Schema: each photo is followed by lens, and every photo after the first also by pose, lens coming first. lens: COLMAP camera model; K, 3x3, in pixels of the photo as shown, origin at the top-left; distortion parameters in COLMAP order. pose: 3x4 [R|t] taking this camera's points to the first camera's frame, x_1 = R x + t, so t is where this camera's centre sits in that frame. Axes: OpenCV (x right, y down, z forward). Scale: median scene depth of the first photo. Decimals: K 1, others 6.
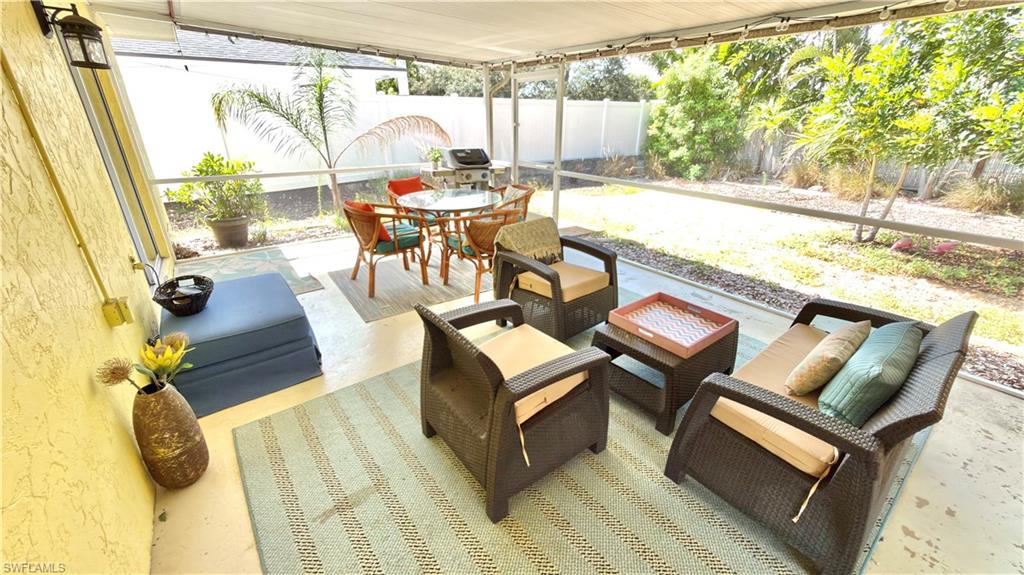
lens RADIAL K [[407.1, 0, 512.8], [0, 407.1, 288.1], [0, 0, 1]] dist [-0.001190, 0.000060]
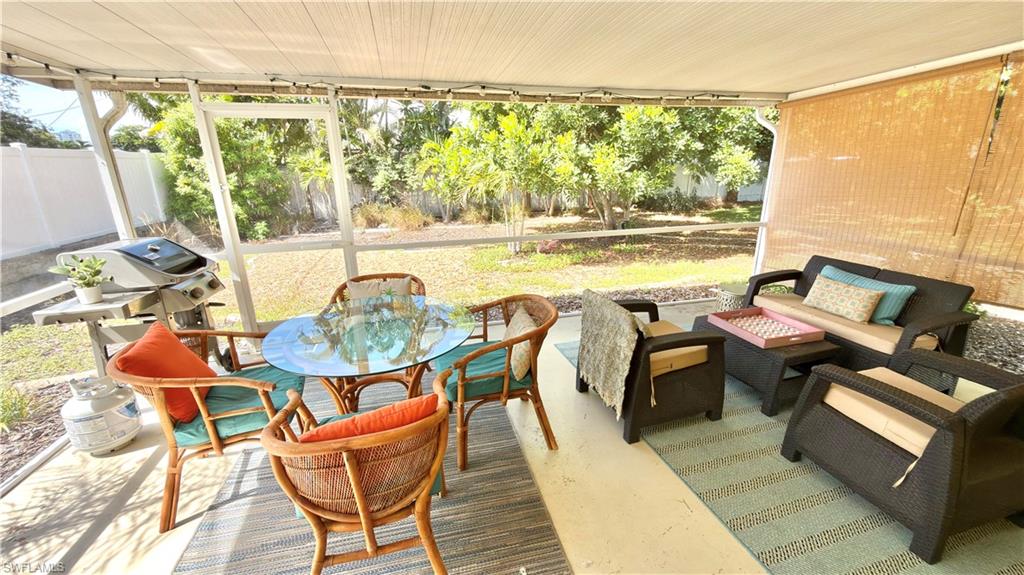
lens RADIAL K [[407.1, 0, 512.8], [0, 407.1, 288.1], [0, 0, 1]] dist [-0.001190, 0.000060]
pose [[0.372155, -0.279201, 0.885182, -0.204845], [0.376021, 0.917271, 0.131233, -0.101522], [-0.848593, 0.284008, 0.446352, 0.230561]]
